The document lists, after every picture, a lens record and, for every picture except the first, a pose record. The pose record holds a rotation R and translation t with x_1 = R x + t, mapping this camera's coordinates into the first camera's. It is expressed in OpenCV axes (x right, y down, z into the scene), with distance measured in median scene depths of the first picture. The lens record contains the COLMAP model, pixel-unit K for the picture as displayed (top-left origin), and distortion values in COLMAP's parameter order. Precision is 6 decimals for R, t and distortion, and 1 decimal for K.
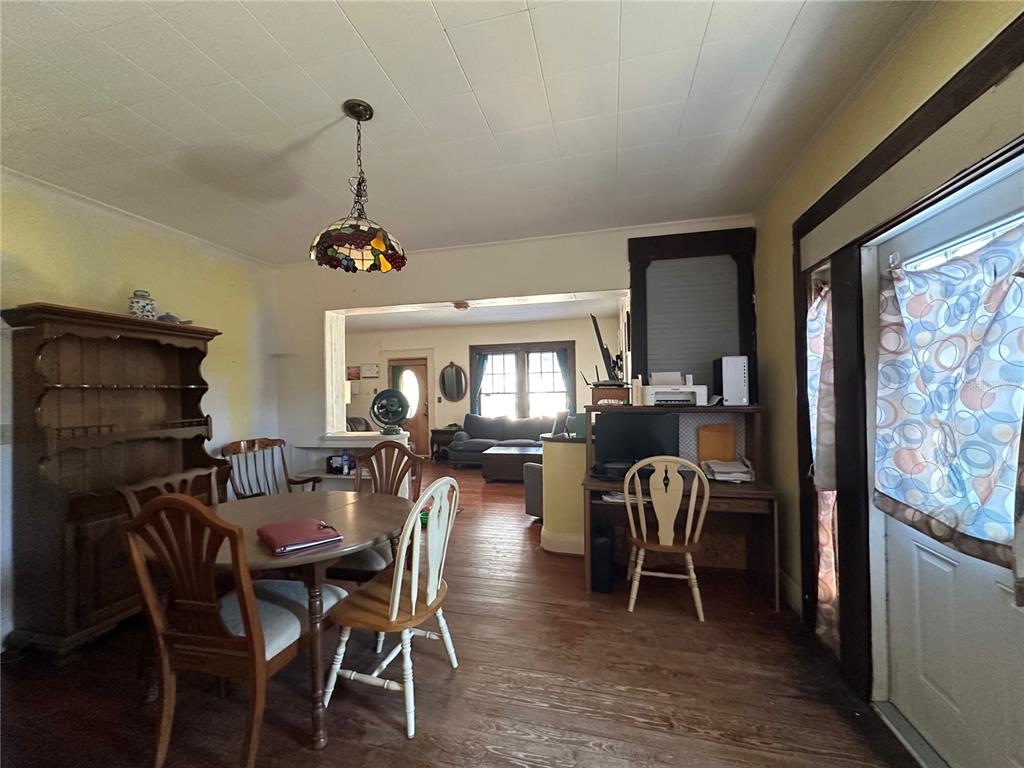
lens RADIAL K [[410.1, 0, 511.8], [0, 410.1, 386.0], [0, 0, 1]] dist [-0.002398, 0.000316]
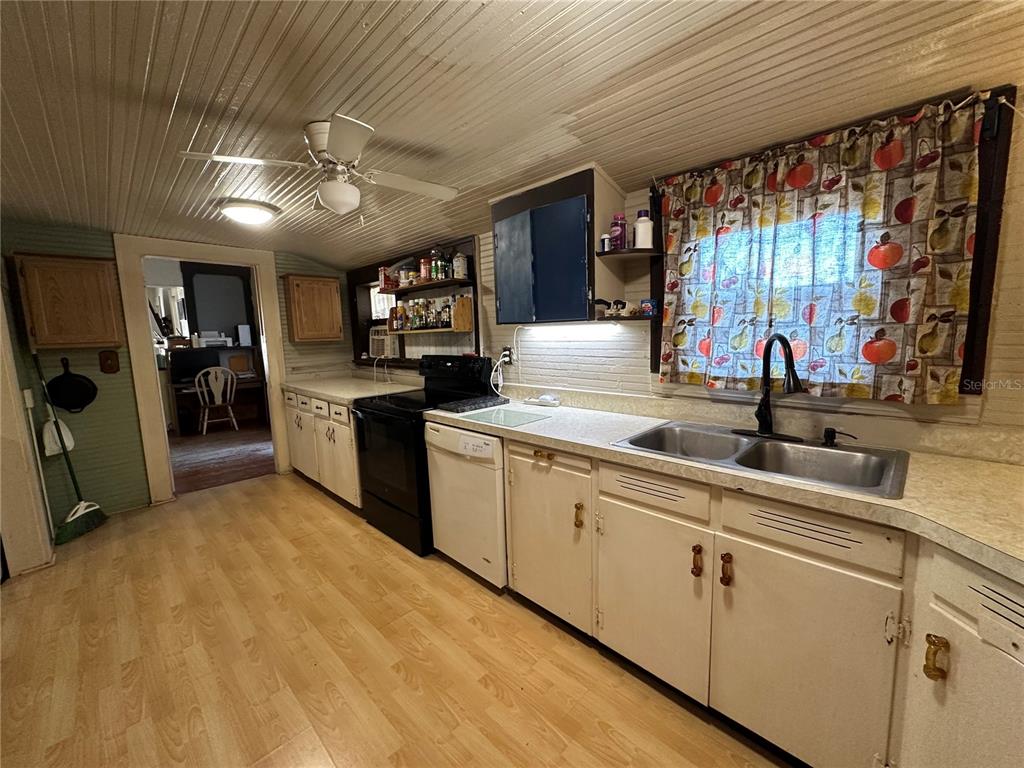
lens RADIAL K [[410.1, 0, 509.5], [0, 410.1, 384.1], [0, 0, 1]] dist [-0.002398, 0.000316]
pose [[0.524550, -0.106117, 0.844740, -0.673755], [0.013747, 0.993128, 0.116221, 0.012180], [-0.851268, -0.049351, 0.522405, -1.537615]]
